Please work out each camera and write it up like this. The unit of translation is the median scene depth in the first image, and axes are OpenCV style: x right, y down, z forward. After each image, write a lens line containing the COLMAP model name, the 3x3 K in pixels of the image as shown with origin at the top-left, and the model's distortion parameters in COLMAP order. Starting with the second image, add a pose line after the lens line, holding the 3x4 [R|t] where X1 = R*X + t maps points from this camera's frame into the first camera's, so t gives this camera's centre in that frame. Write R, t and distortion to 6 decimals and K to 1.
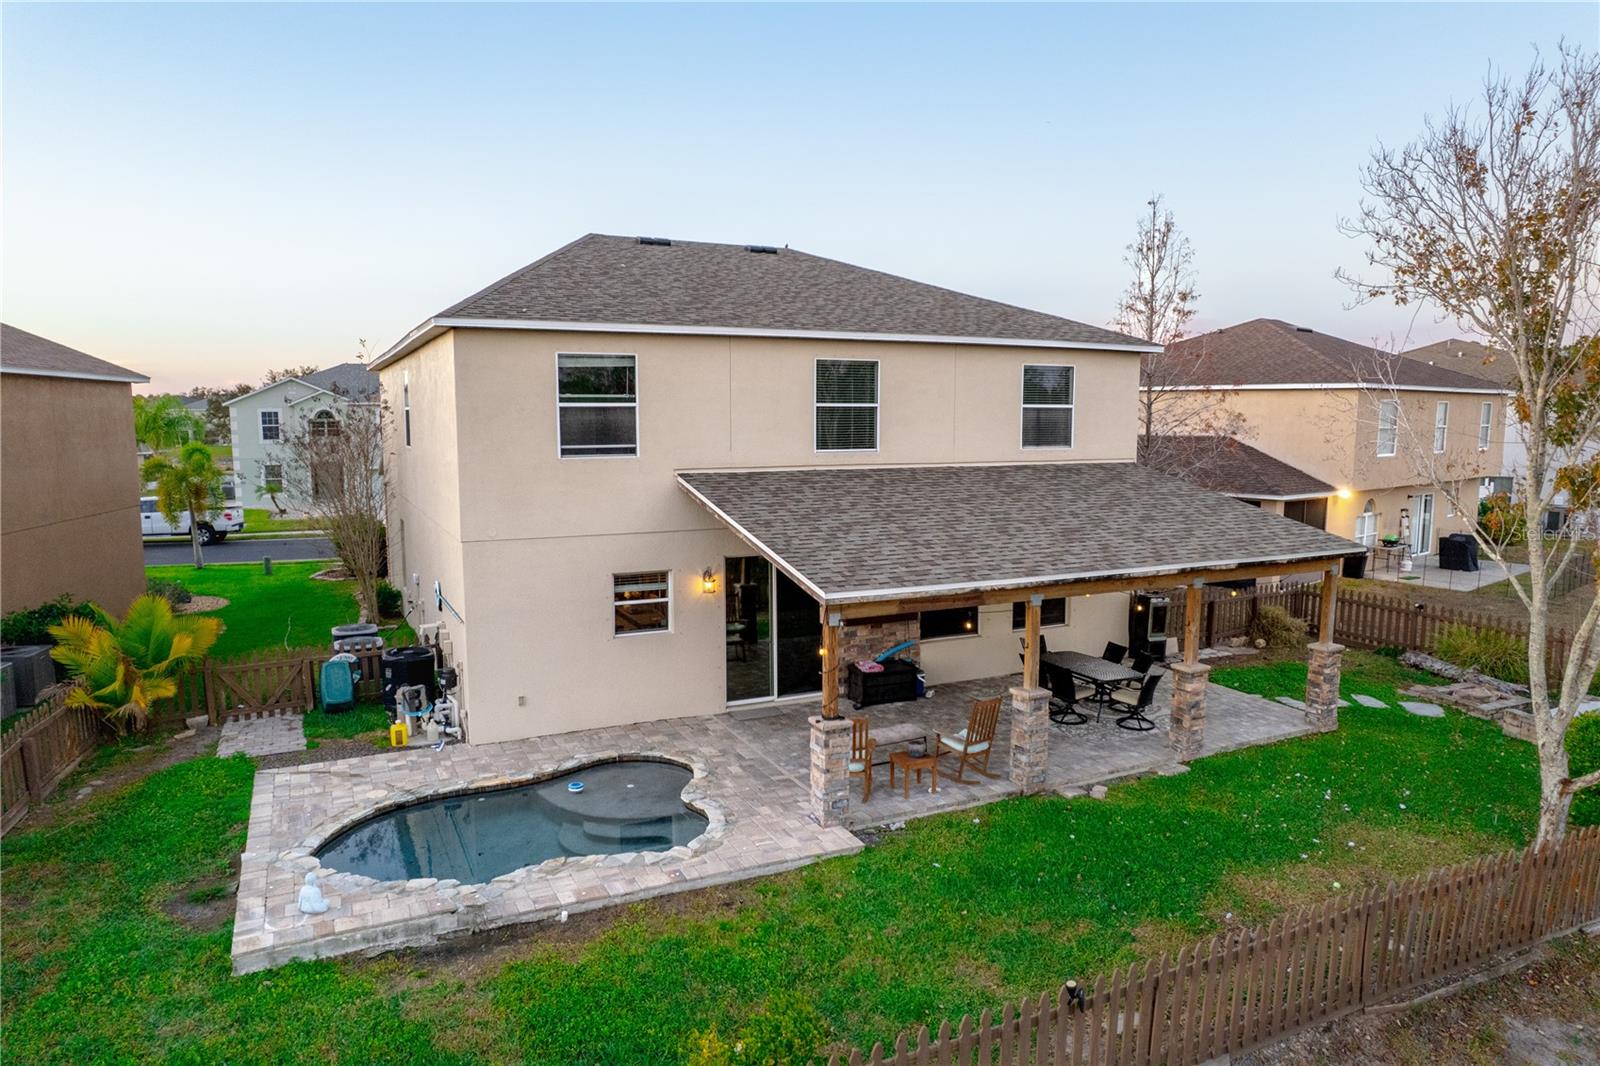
lens RADIAL K [[1025.6, 0, 800.0], [0, 1025.6, 533.0], [0, 0, 1]] dist [-0.072986, 0.061122]
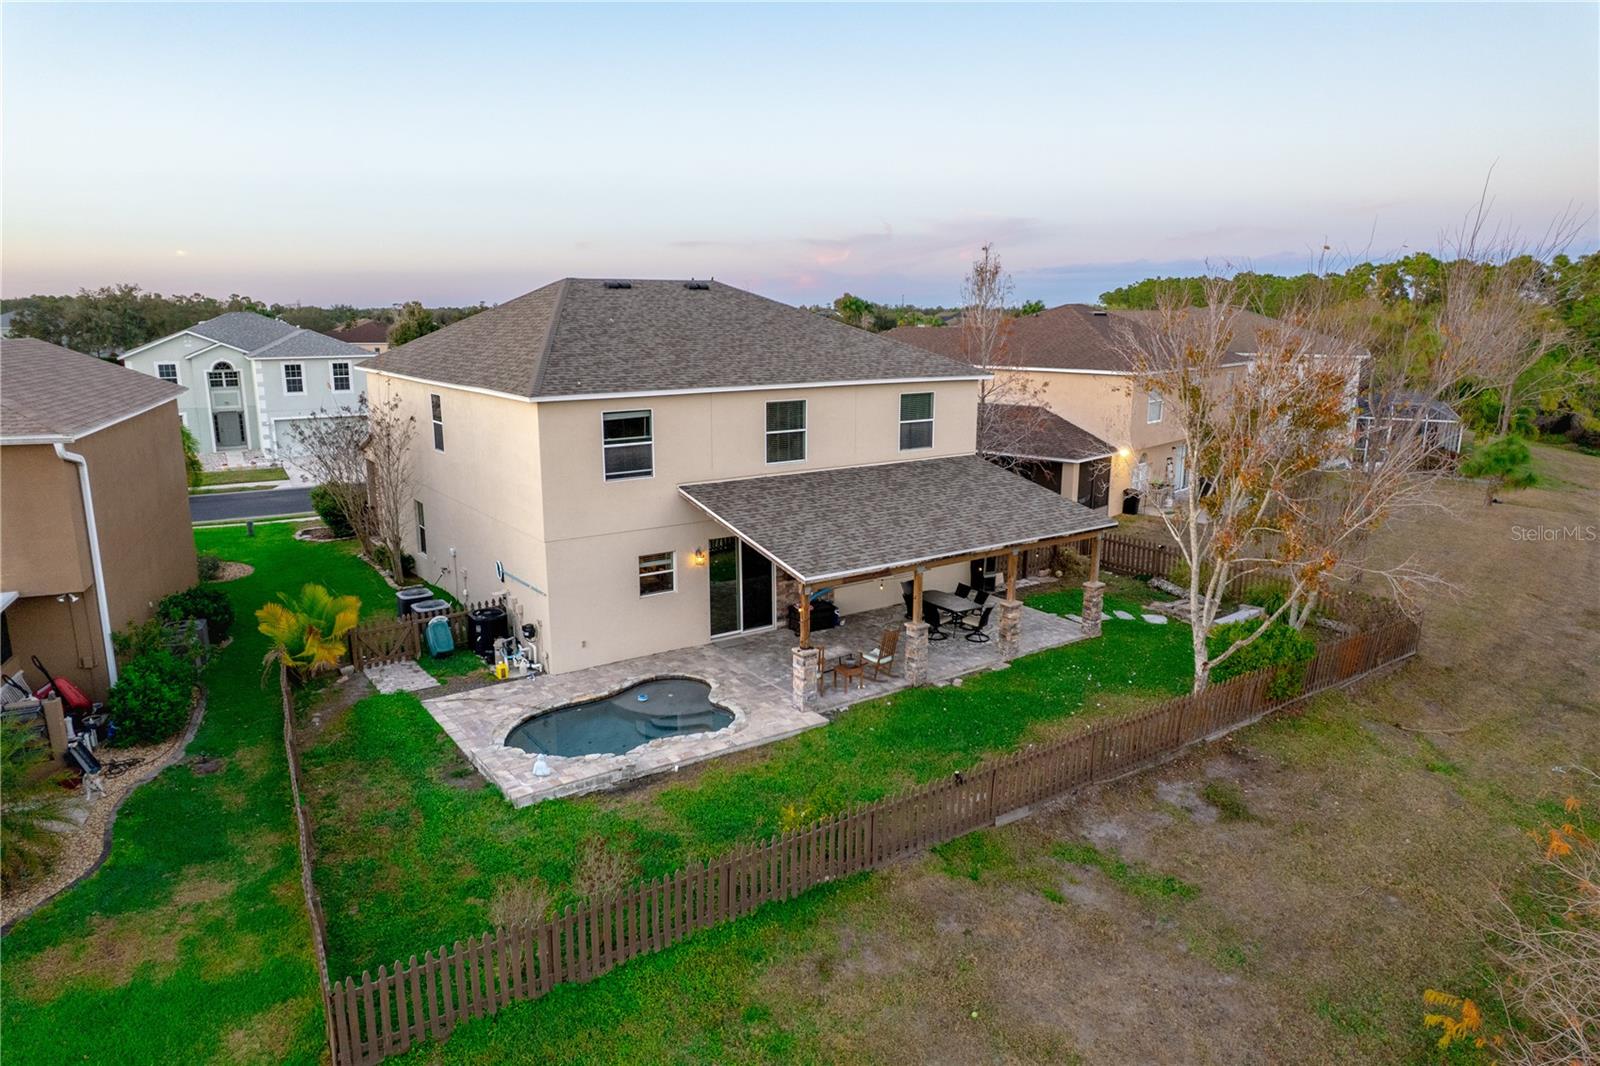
lens RADIAL K [[1028.4, 0, 804.2], [0, 1028.4, 533.3], [0, 0, 1]] dist [-0.062323, 0.060535]
pose [[0.986320, -0.033421, 0.161421, -0.197249], [0.017547, 0.994954, 0.098781, -0.144576], [-0.163908, -0.094597, 0.981930, -0.532064]]
